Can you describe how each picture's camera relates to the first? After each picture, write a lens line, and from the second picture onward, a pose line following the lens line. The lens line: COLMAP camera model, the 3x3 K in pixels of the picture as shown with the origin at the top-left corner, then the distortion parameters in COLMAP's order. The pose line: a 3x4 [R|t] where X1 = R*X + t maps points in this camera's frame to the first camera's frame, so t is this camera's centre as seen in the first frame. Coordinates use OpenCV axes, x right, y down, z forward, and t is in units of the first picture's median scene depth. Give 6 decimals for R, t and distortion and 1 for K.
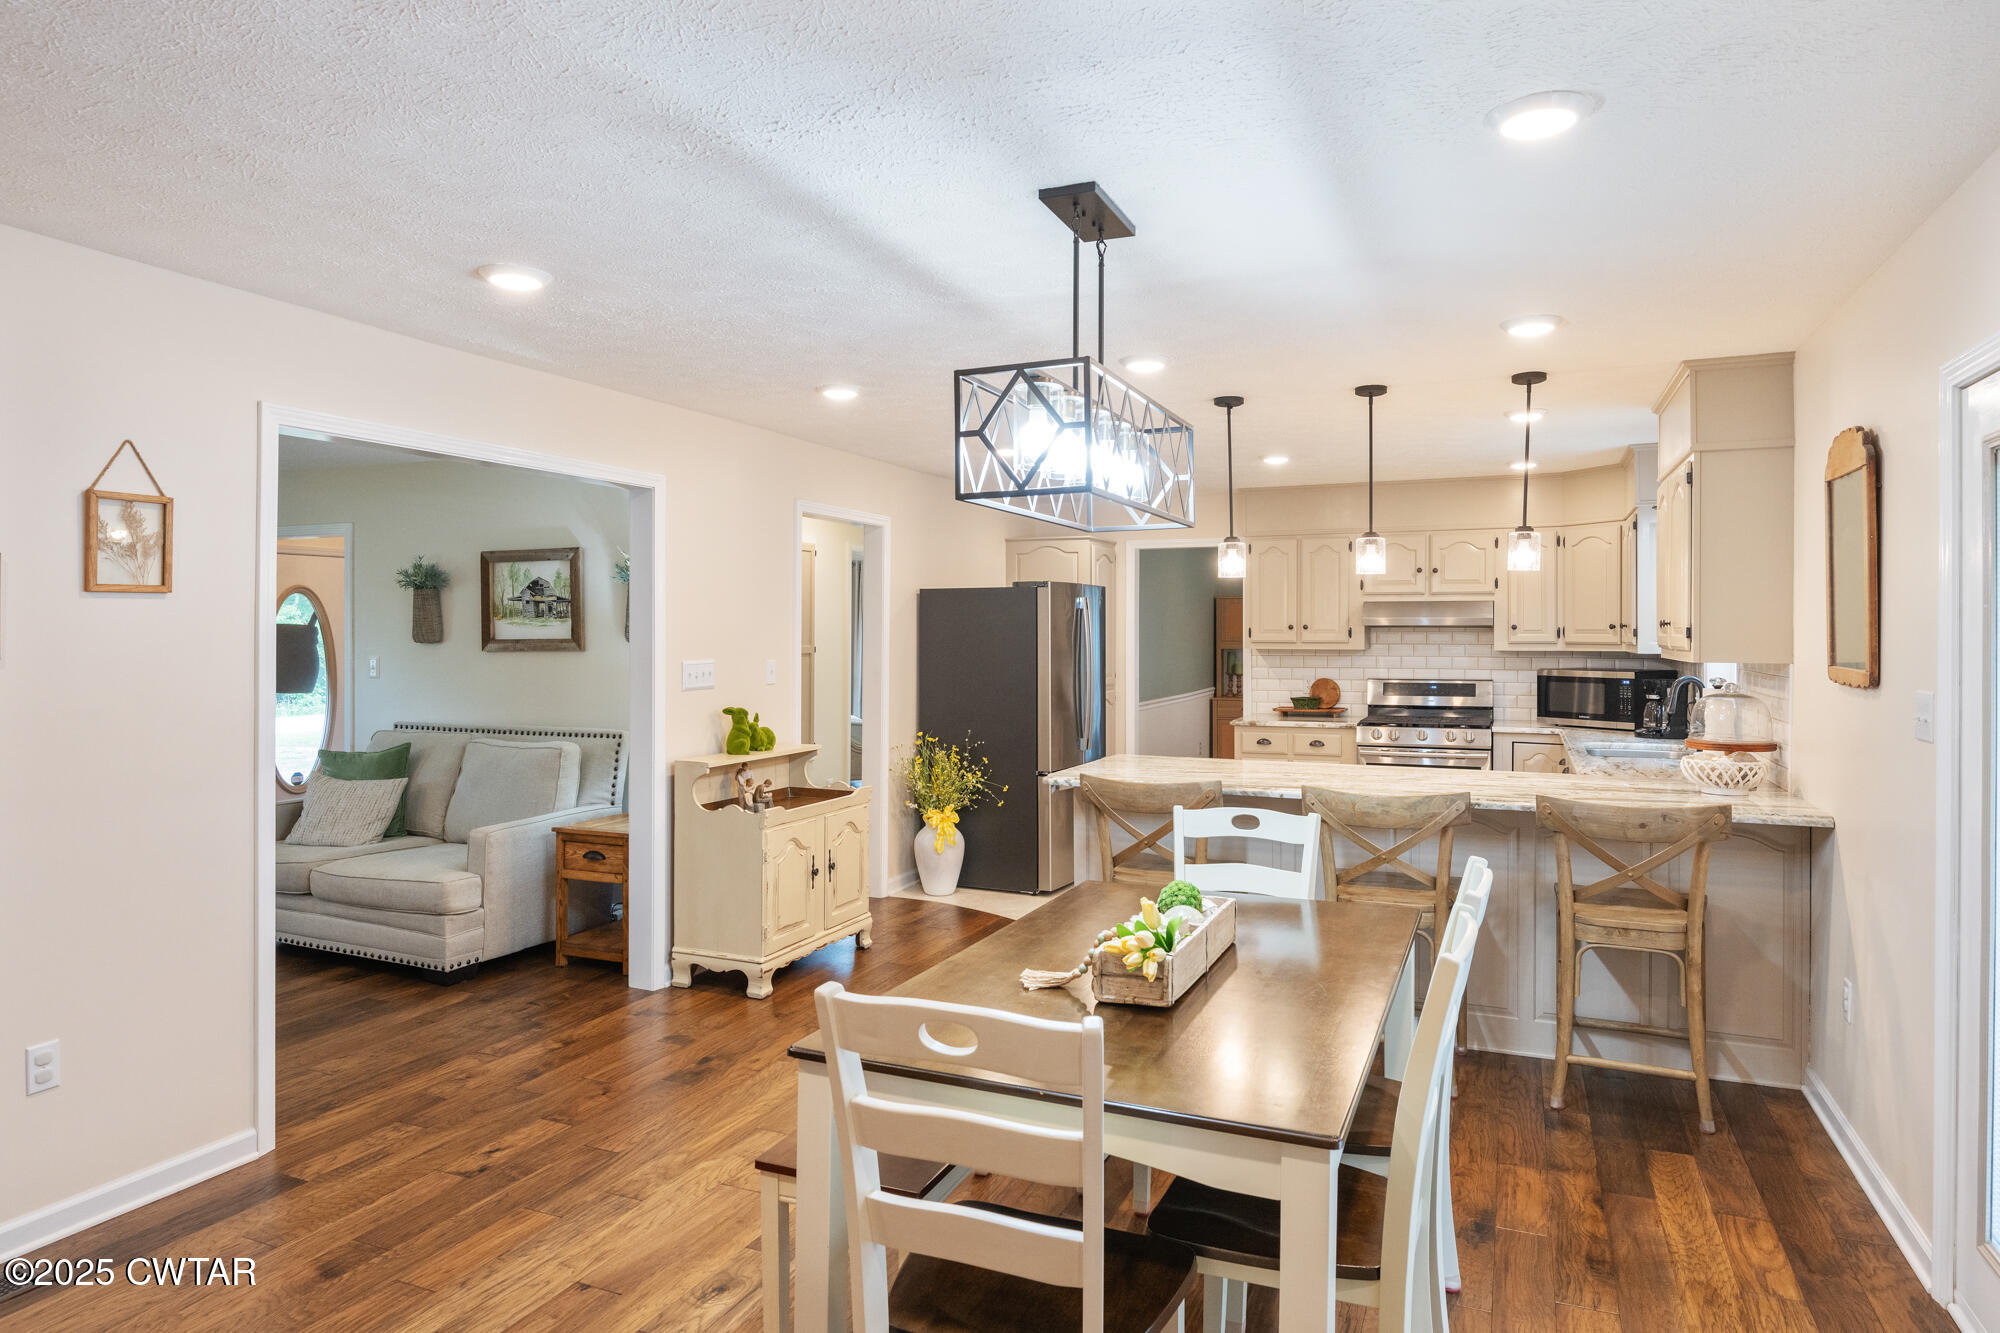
lens RADIAL K [[1178.7, 0, 1000.5], [0, 1178.7, 655.4], [0, 0, 1]] dist [-0.000426, -0.000049]
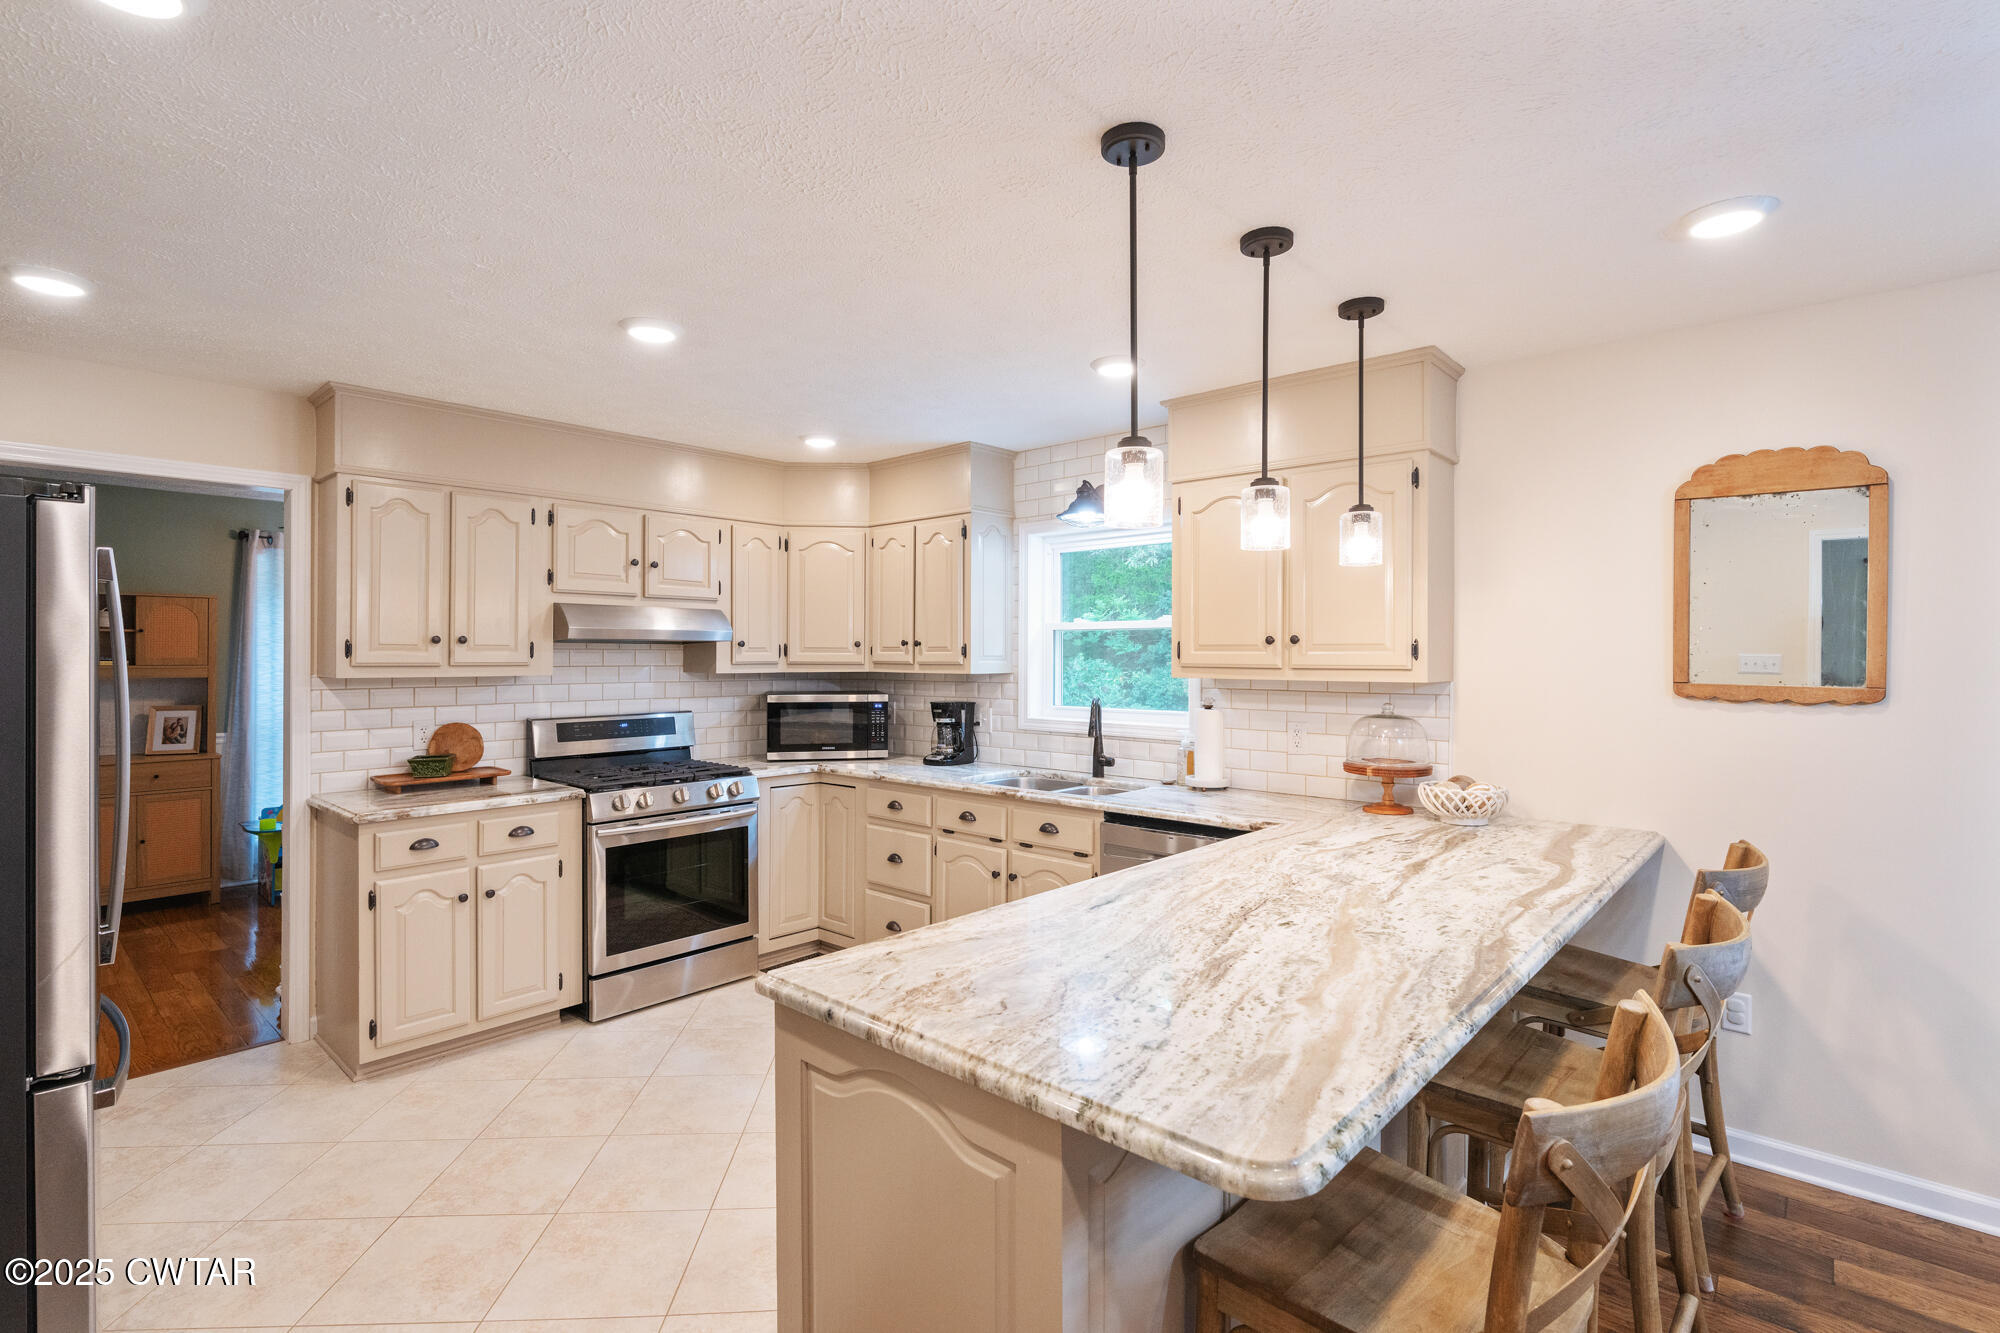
lens RADIAL K [[960.1, 0, 1001.4], [0, 960.1, 652.2], [0, 0, 1]] dist [-0.002575, -0.000317]
pose [[0.321395, 0.000786, 0.946945, -0.124190], [0.016003, 0.999852, -0.006261, -0.011172], [-0.946810, 0.017167, 0.321335, 0.617266]]
